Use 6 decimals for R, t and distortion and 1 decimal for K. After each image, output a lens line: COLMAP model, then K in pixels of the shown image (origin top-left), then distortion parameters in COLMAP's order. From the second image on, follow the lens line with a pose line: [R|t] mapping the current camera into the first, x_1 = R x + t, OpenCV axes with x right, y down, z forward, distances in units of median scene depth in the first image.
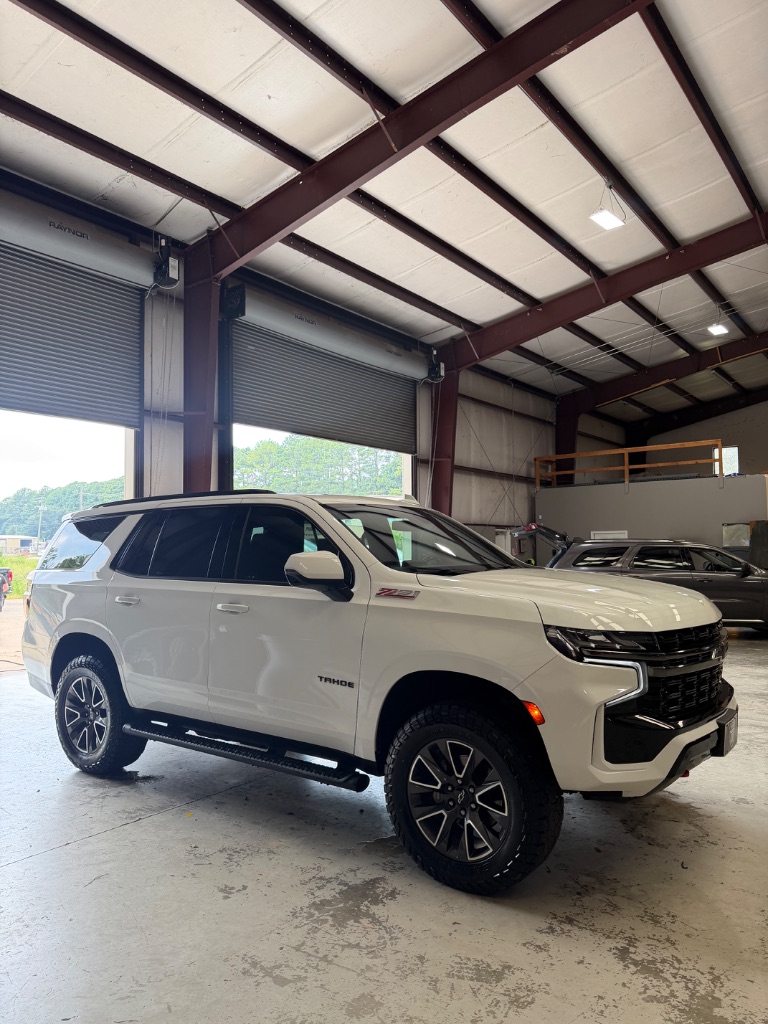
lens RADIAL K [[726.6, 0, 388.7], [0, 726.6, 522.4], [0, 0, 1]] dist [0.018420, -0.022633]
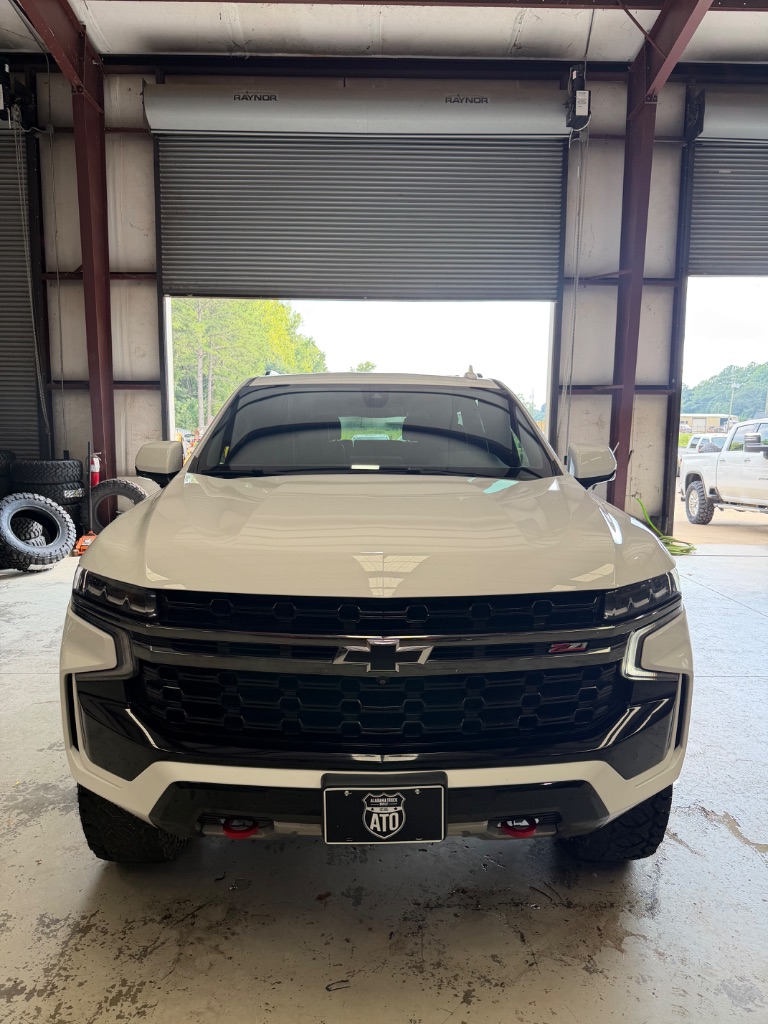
lens RADIAL K [[726.6, 0, 382.0], [0, 726.6, 520.8], [0, 0, 1]] dist [0.018420, -0.022633]
pose [[0.609404, 0.109926, -0.785202, 0.300450], [0.019659, 0.987943, 0.153567, 0.001965], [0.792616, -0.109021, 0.599895, 0.251352]]
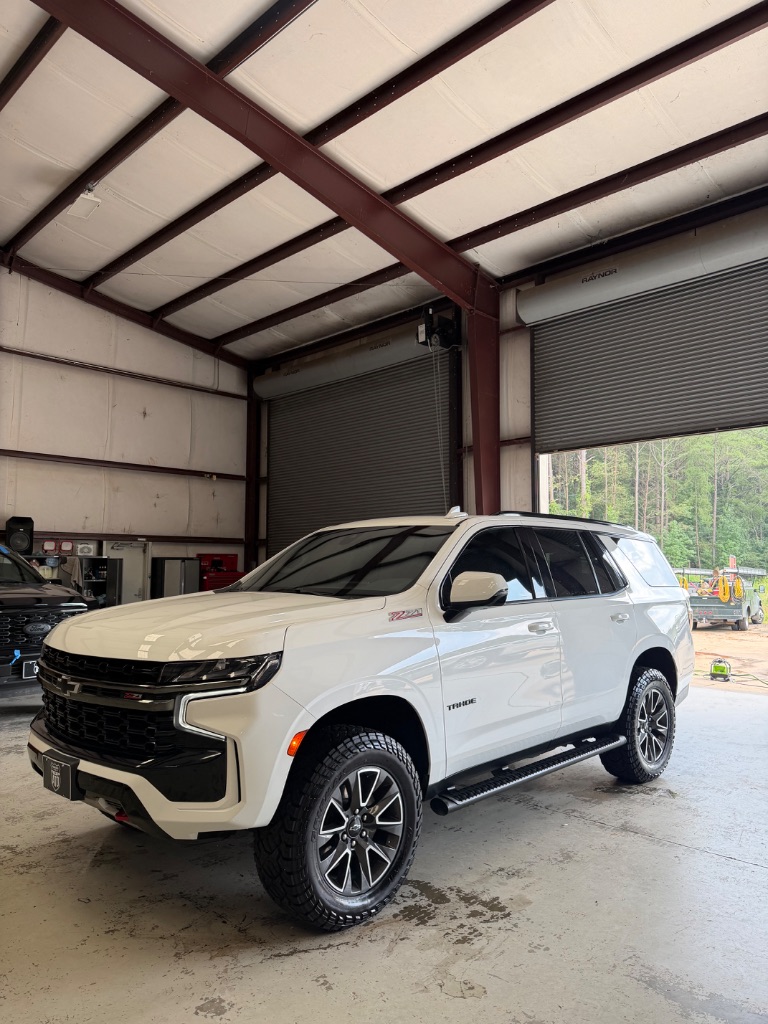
lens RADIAL K [[726.6, 0, 376.3], [0, 726.6, 520.8], [0, 0, 1]] dist [0.018420, -0.022633]
pose [[-0.143578, -0.059506, -0.987848, 0.472736], [0.041737, 0.996938, -0.066120, 0.016296], [0.988758, -0.050724, -0.140655, 0.545496]]
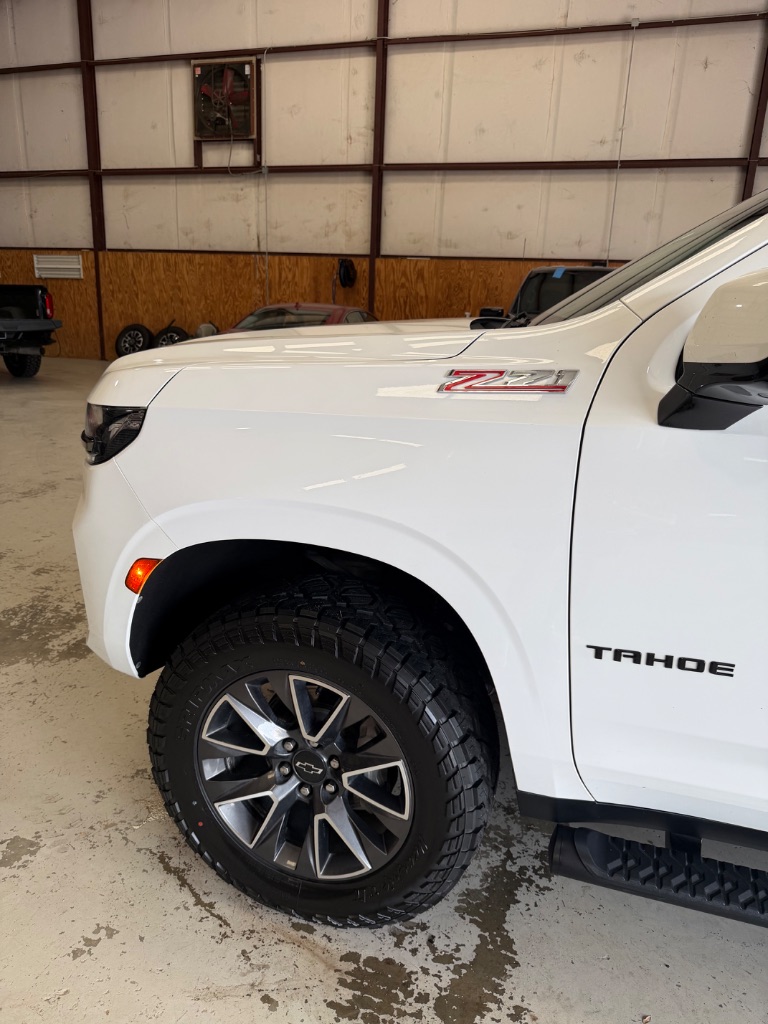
lens RADIAL K [[726.6, 0, 381.9], [0, 726.6, 510.2], [0, 0, 1]] dist [0.018420, -0.022633]
pose [[-0.951067, 0.053876, -0.304252, 0.175709], [-0.022763, 0.969789, 0.242882, 0.030170], [0.308145, 0.237923, -0.921107, 0.632574]]
